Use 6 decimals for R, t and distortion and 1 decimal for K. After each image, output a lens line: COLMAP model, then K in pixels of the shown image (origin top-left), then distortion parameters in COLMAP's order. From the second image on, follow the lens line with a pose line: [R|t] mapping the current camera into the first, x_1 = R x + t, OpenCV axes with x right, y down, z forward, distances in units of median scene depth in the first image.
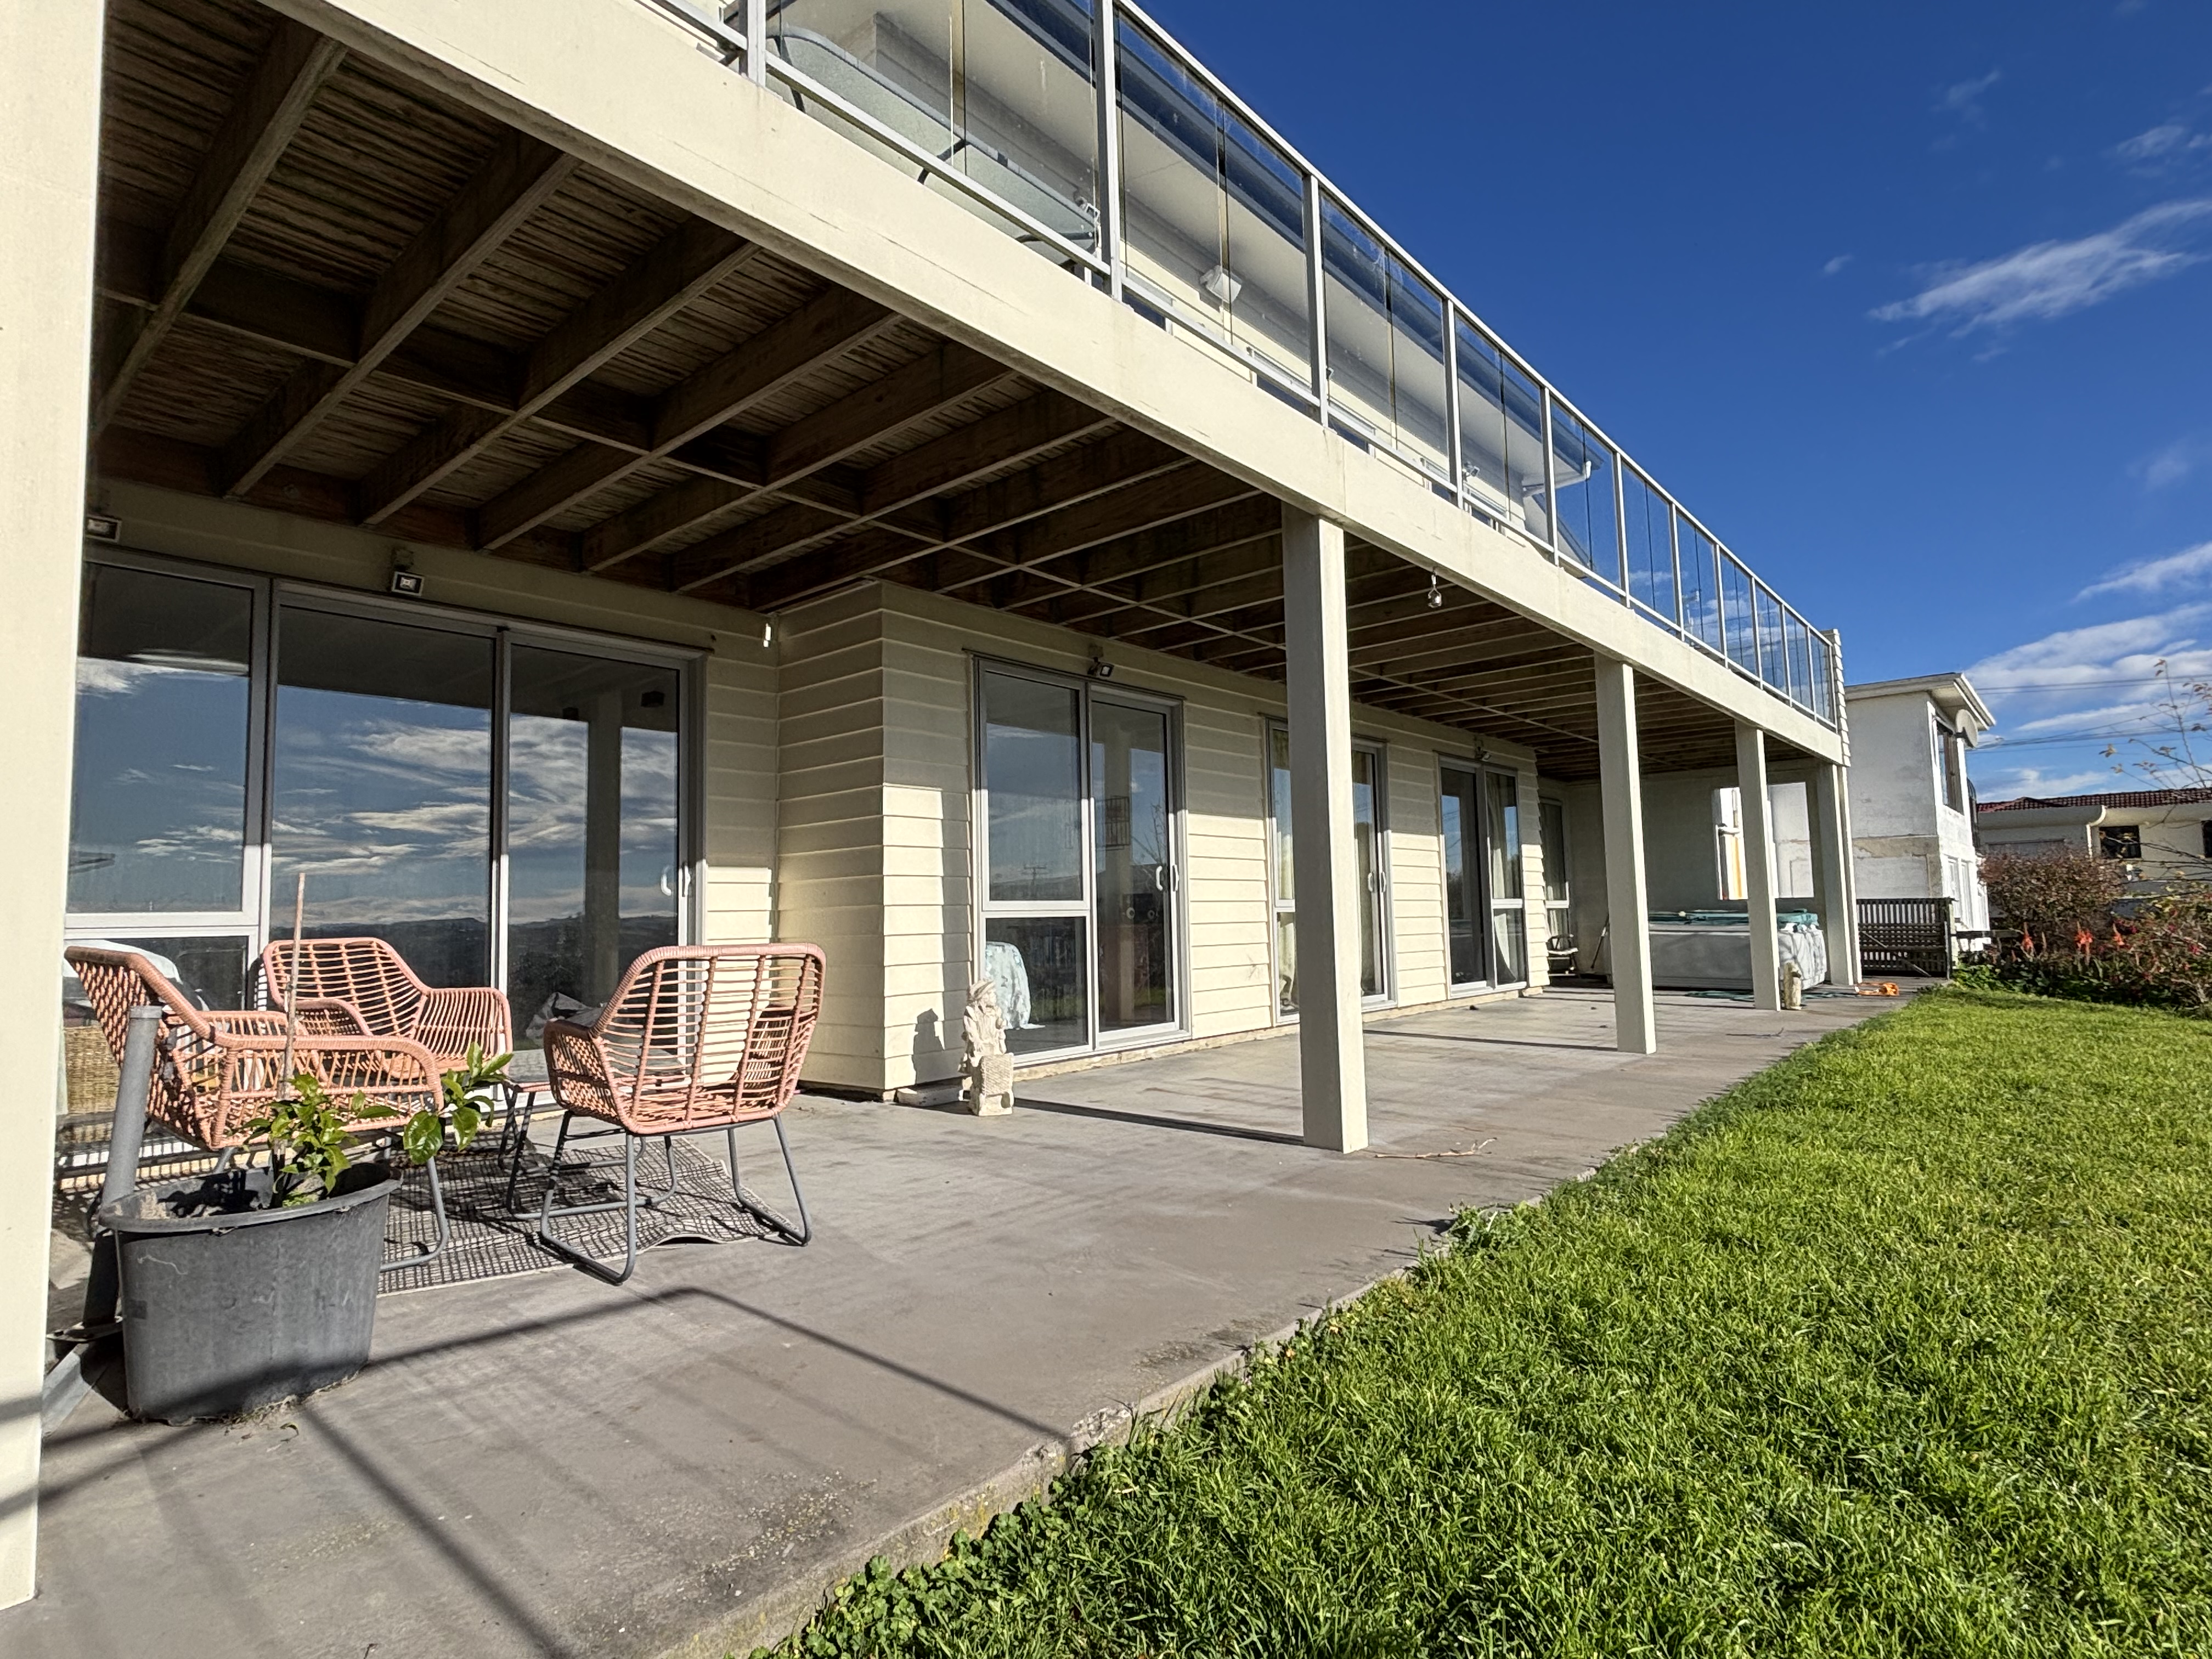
lens RADIAL K [[1145.8, 0, 1106.0], [0, 1145.8, 829.5], [0, 0, 1]] dist [0.042619, -0.047935]
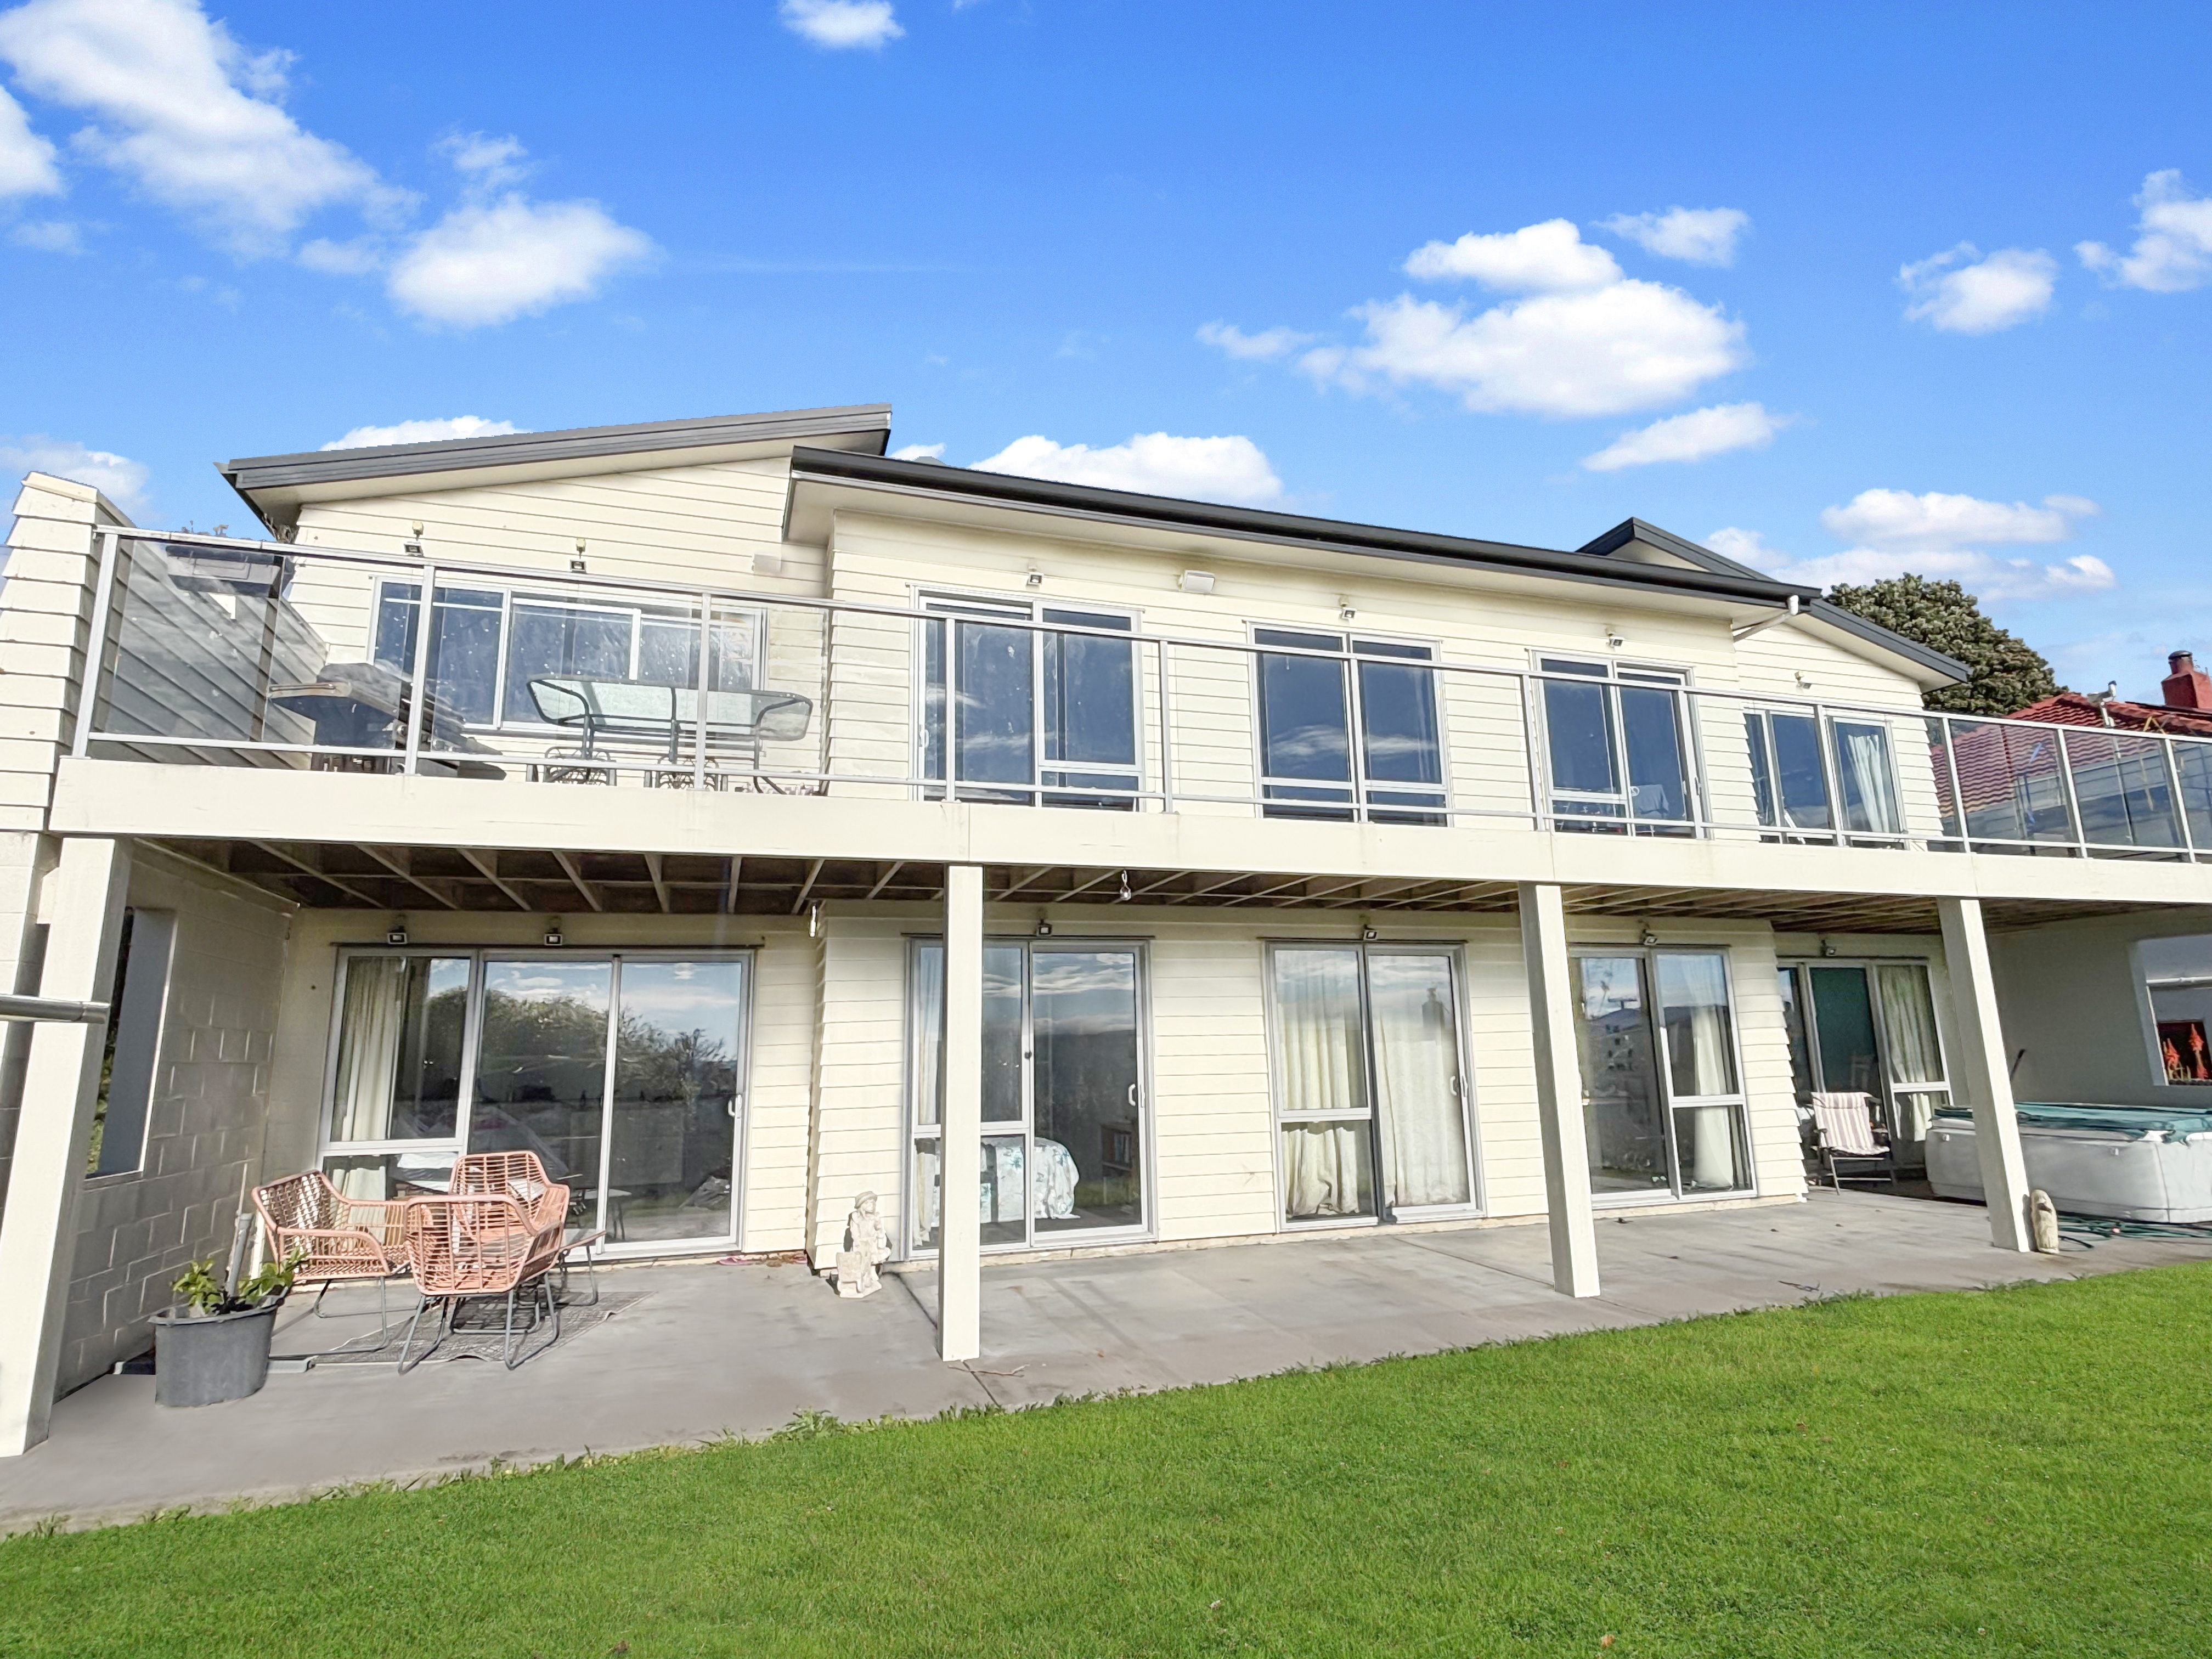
lens RADIAL K [[1154.4, 0, 1106.0], [0, 1154.4, 829.5], [0, 0, 1]] dist [0.001750, -0.000367]
pose [[0.860705, -0.094827, -0.500196, 0.806779], [0.040938, 0.992210, -0.117658, -0.113900], [0.507456, 0.080792, 0.857882, -0.056449]]
